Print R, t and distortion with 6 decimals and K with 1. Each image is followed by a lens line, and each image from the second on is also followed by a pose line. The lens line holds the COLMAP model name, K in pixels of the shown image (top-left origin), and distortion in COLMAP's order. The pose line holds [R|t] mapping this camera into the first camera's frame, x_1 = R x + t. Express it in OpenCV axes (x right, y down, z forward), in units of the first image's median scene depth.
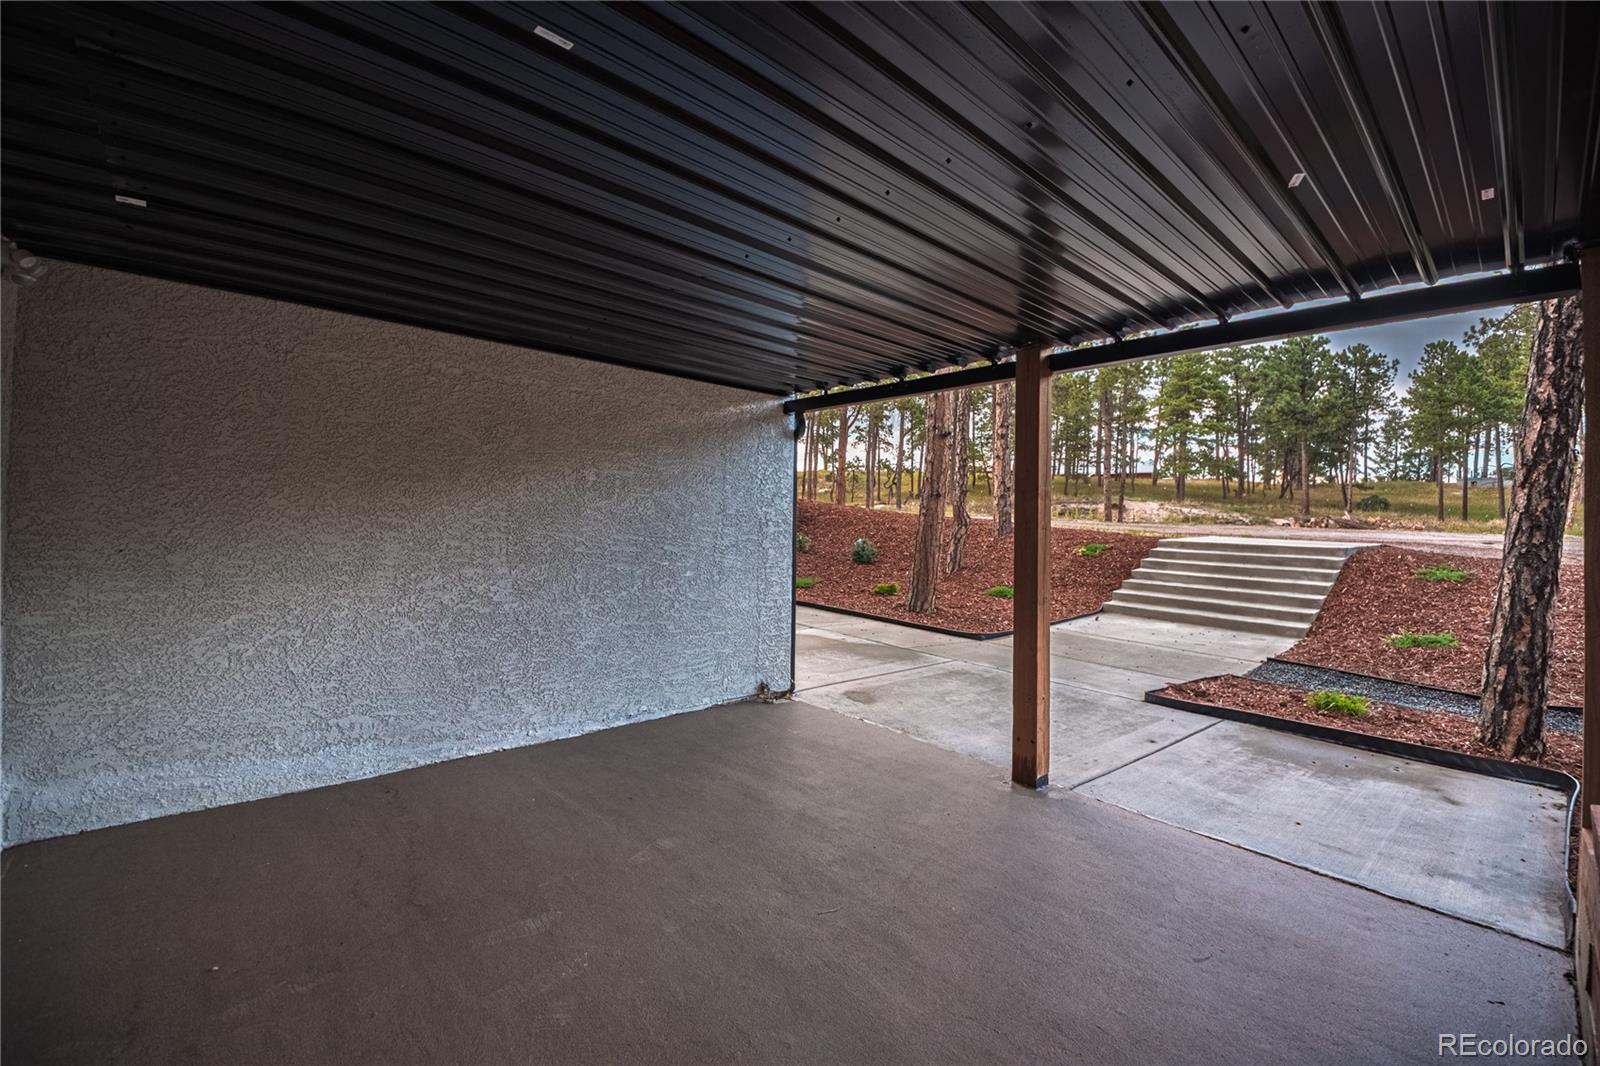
lens RADIAL K [[653.7, 0, 800.8], [0, 653.7, 523.1], [0, 0, 1]] dist [-0.002360, -0.000443]
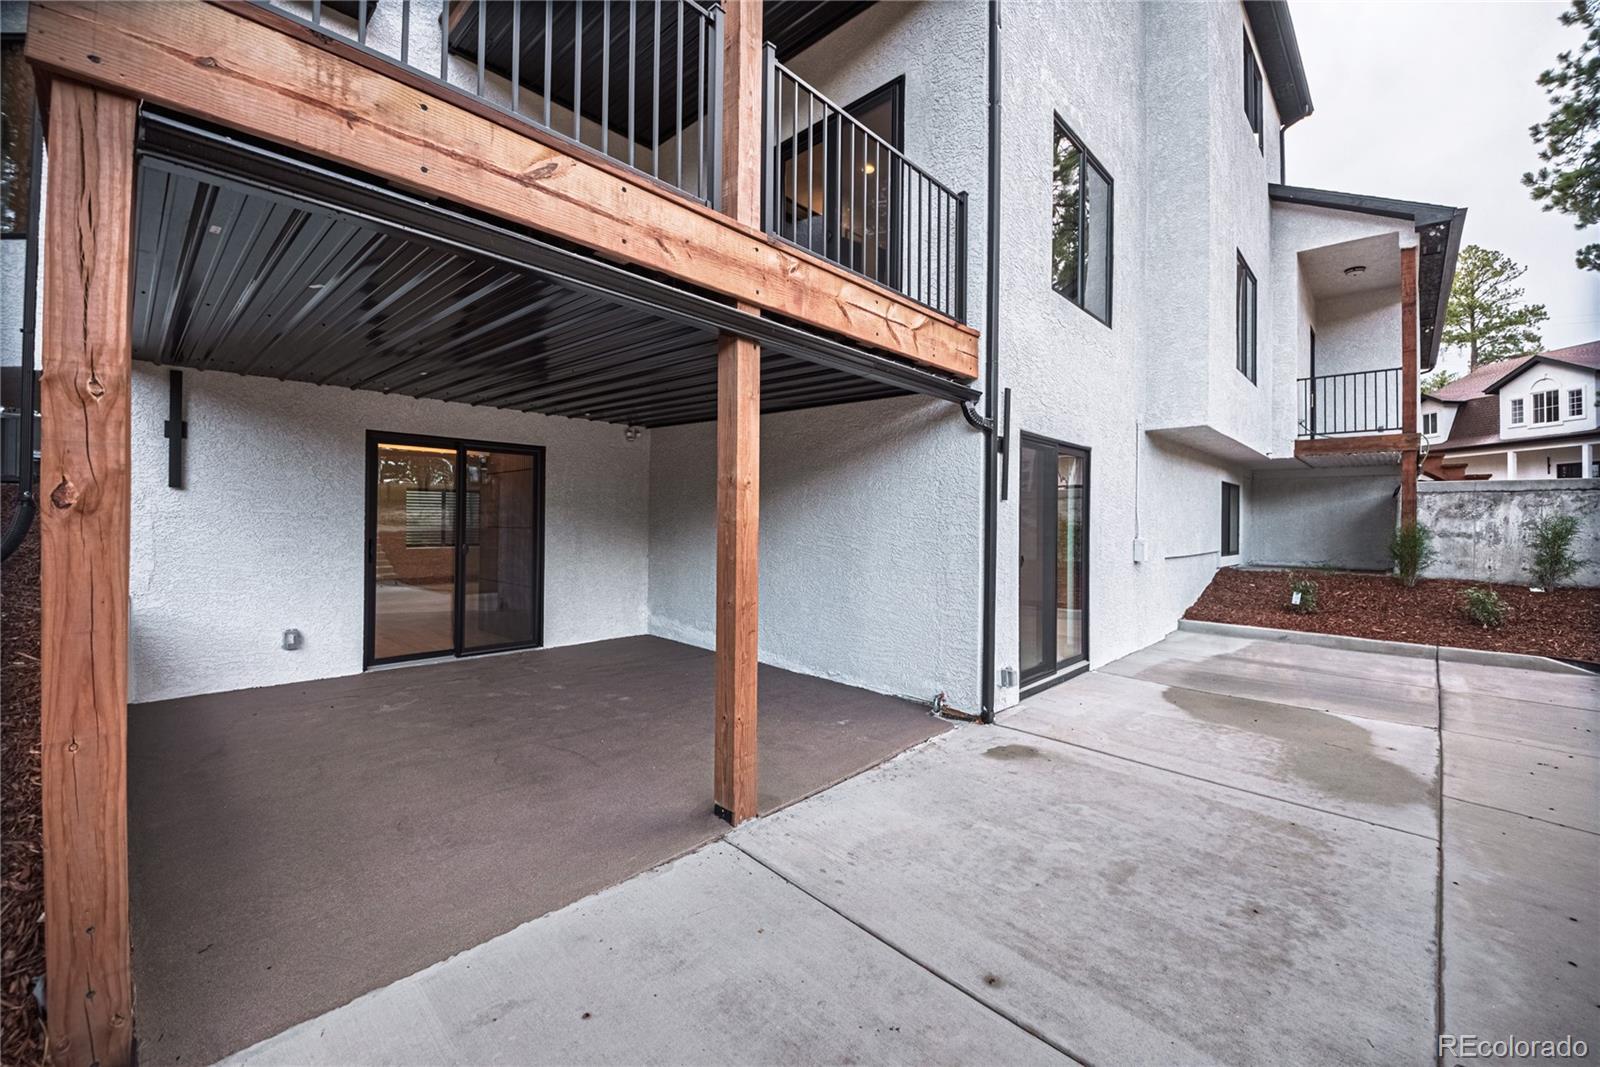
lens RADIAL K [[653.7, 0, 800.1], [0, 653.7, 516.1], [0, 0, 1]] dist [-0.002360, -0.000443]
pose [[0.086367, -0.013620, -0.996170, 1.008273], [-0.015654, 0.999765, -0.015027, 0.003427], [0.996140, 0.016892, 0.086134, 0.813063]]
